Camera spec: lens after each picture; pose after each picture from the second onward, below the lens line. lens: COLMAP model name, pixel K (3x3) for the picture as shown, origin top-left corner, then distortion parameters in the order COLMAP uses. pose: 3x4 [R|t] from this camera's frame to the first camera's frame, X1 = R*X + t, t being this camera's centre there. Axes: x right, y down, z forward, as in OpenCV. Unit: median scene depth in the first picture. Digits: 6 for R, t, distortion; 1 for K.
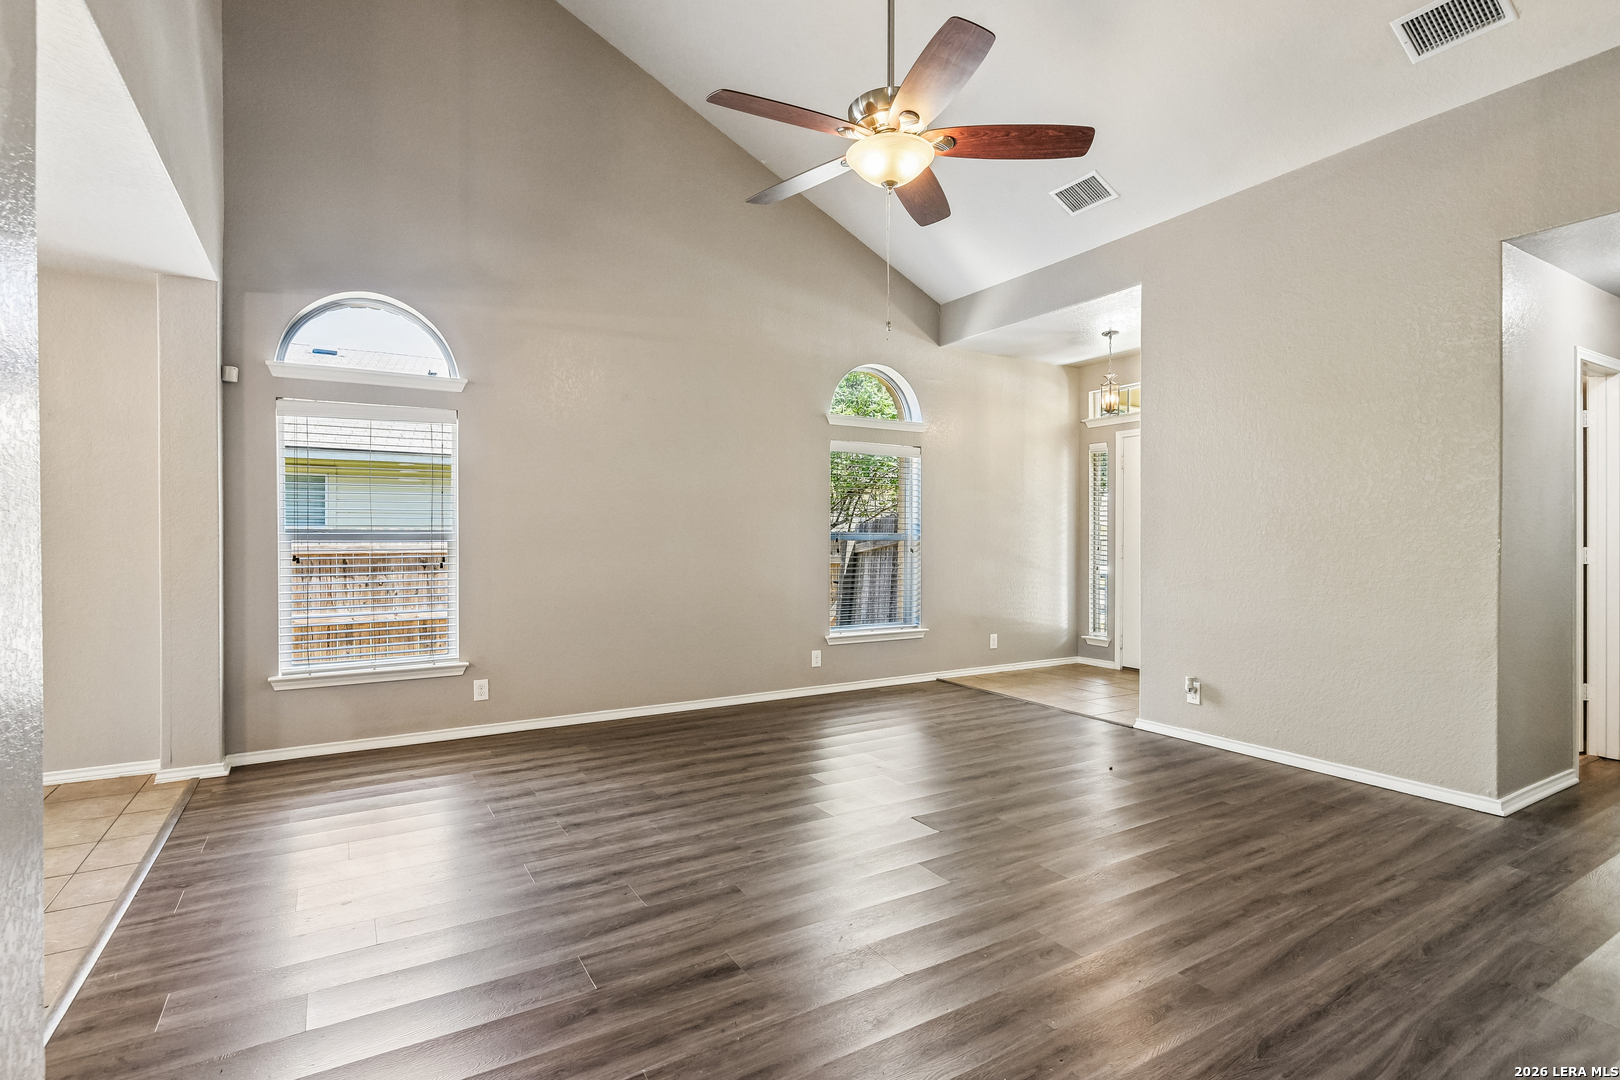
lens RADIAL K [[801.9, 0, 826.4], [0, 801.9, 547.4], [0, 0, 1]] dist [-0.003567, -0.004487]
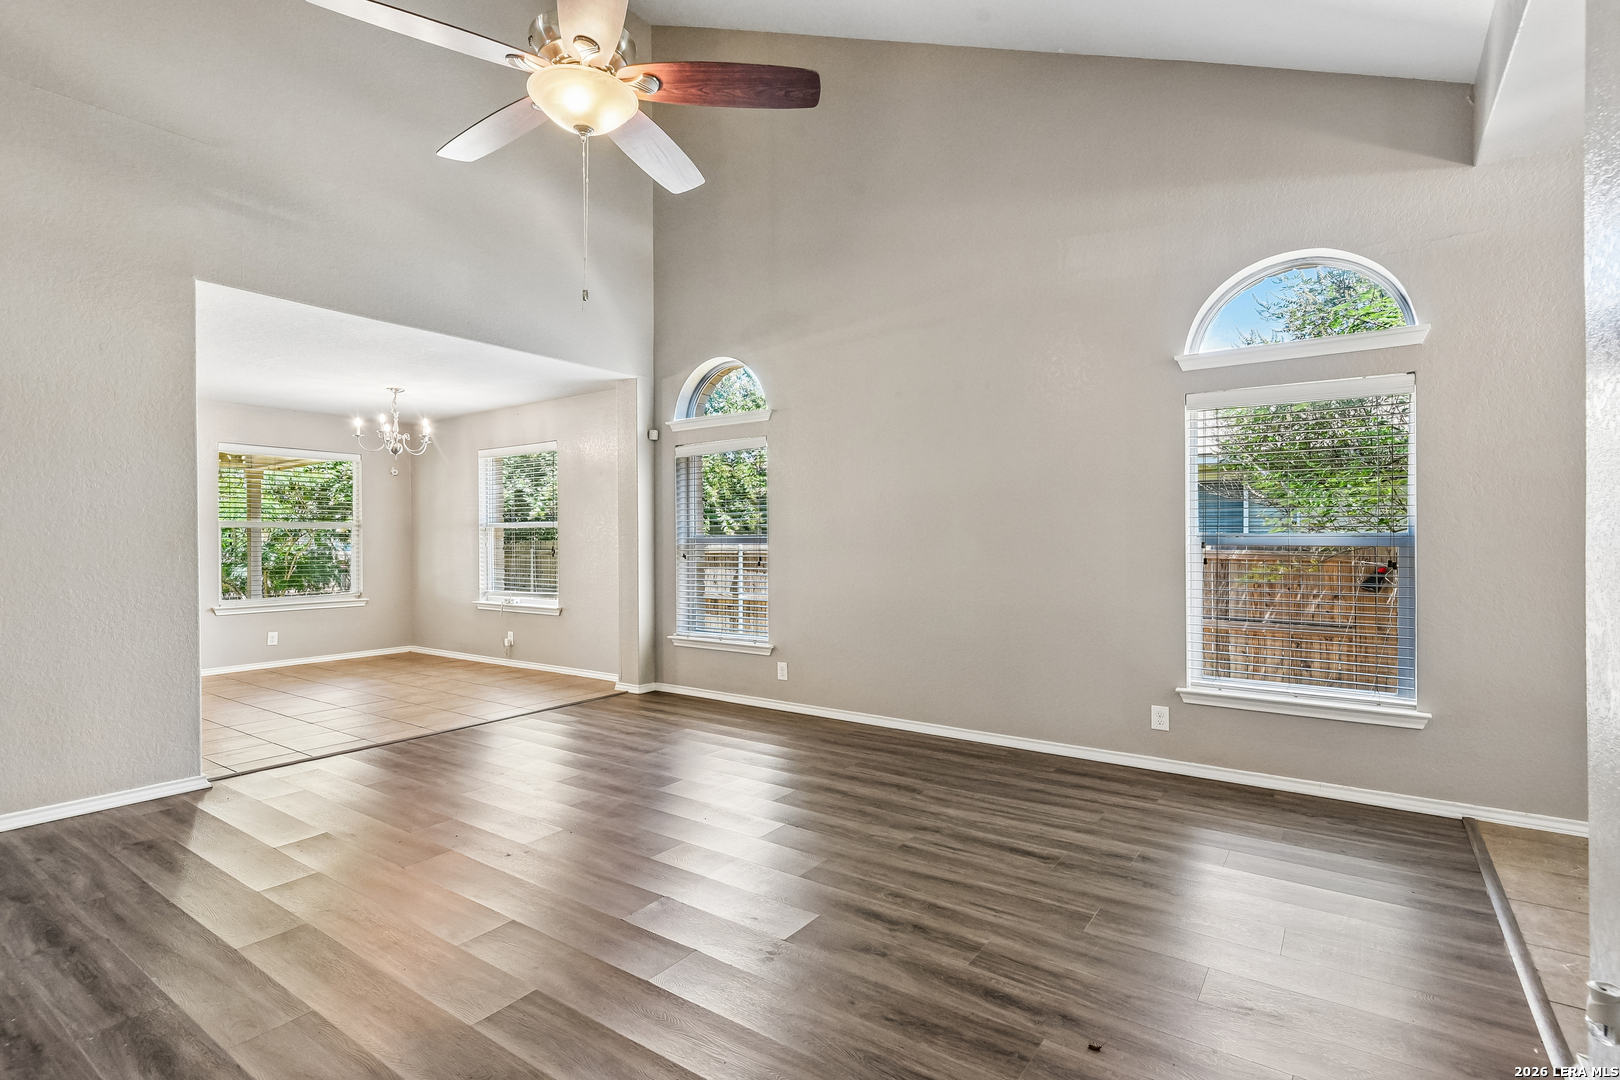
lens RADIAL K [[766.3, 0, 771.9], [0, 766.3, 531.2], [0, 0, 1]] dist [0.000157, -0.006468]
pose [[0.381306, -0.004980, -0.924436, 0.603854], [-0.013557, 0.999848, -0.010979, -0.013004], [0.924350, 0.016719, 0.381180, 0.568263]]
